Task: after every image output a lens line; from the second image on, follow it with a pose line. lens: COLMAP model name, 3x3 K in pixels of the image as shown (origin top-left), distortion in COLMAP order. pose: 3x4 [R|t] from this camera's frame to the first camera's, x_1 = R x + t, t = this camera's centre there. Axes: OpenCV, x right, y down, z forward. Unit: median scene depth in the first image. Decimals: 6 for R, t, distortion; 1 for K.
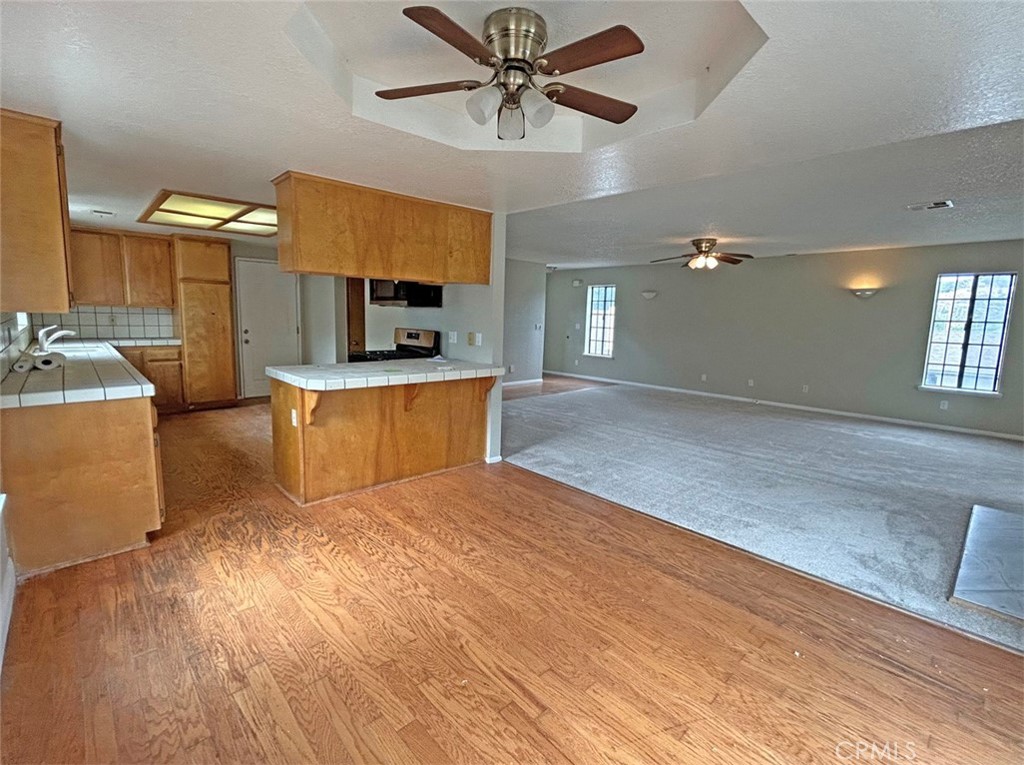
lens RADIAL K [[471.6, 0, 512.0], [0, 471.6, 382.5], [0, 0, 1]] dist [-0.000824, -0.000082]
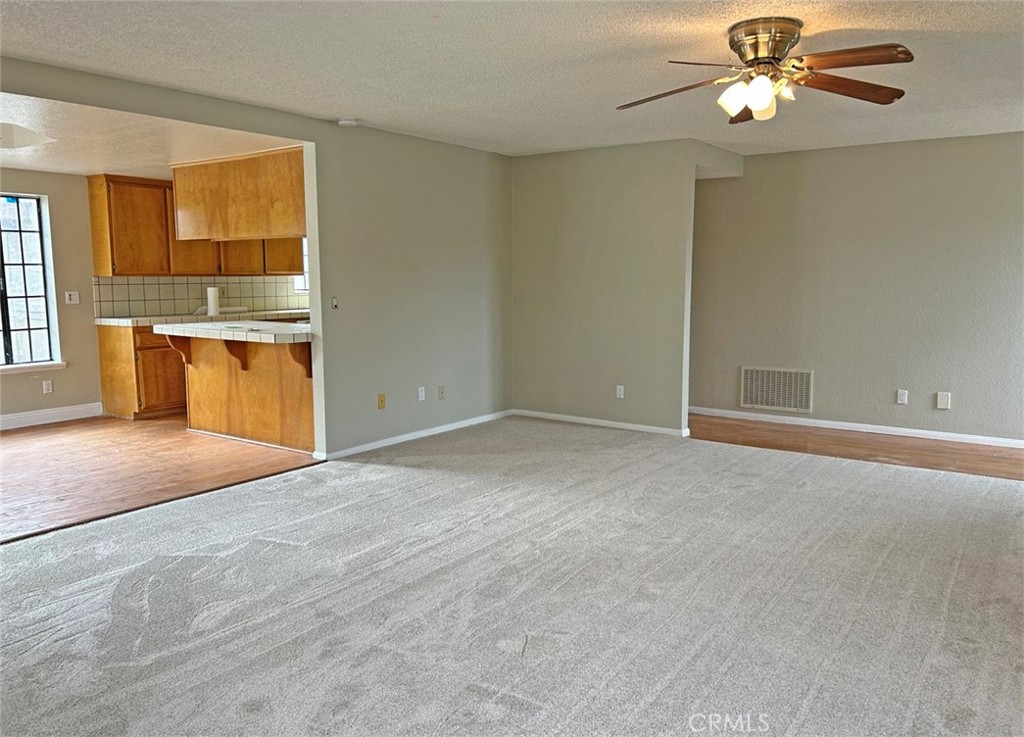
lens RADIAL K [[819.7, 0, 512.0], [0, 819.7, 368.5], [0, 0, 1]] dist [0.082863, -0.084381]
pose [[0.189437, 0.095843, -0.977204, 1.631428], [-0.133100, 0.988545, 0.071153, -0.145650], [0.972830, 0.116587, 0.200024, 1.237846]]
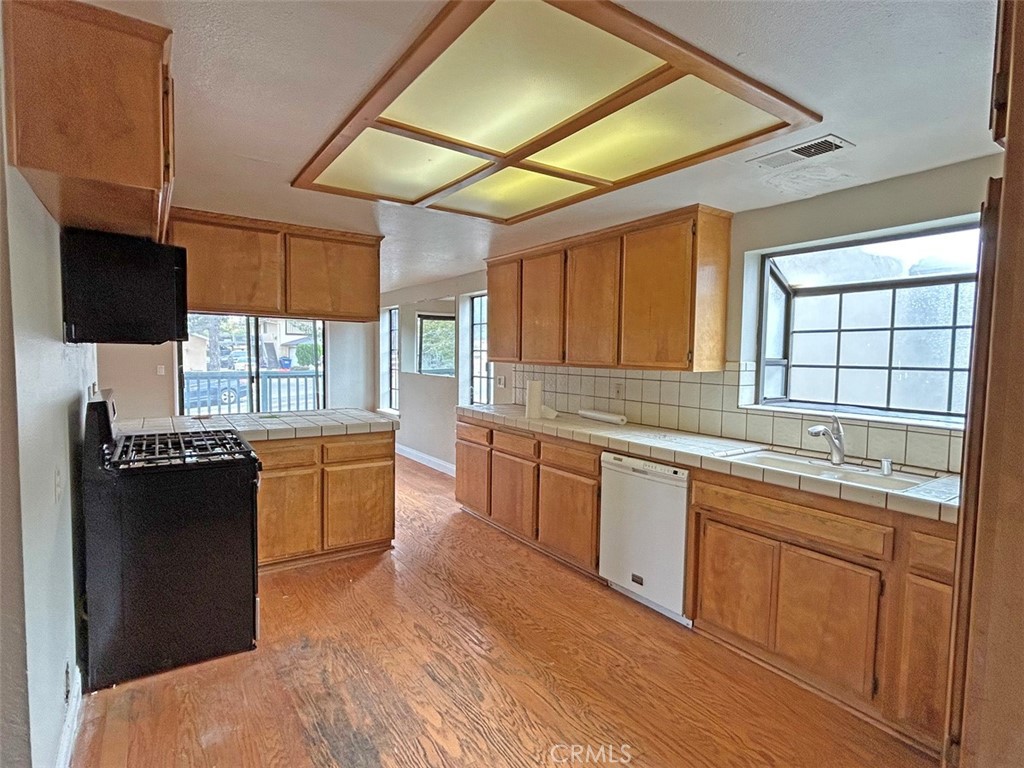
lens RADIAL K [[525.2, 0, 512.0], [0, 525.2, 384.0], [0, 0, 1]] dist [0.000170, 0.000004]
pose [[-0.986071, -0.052490, 0.157824, -0.886832], [-0.020220, 0.979690, 0.199498, -0.300814], [-0.165090, 0.193528, -0.967105, 1.914058]]
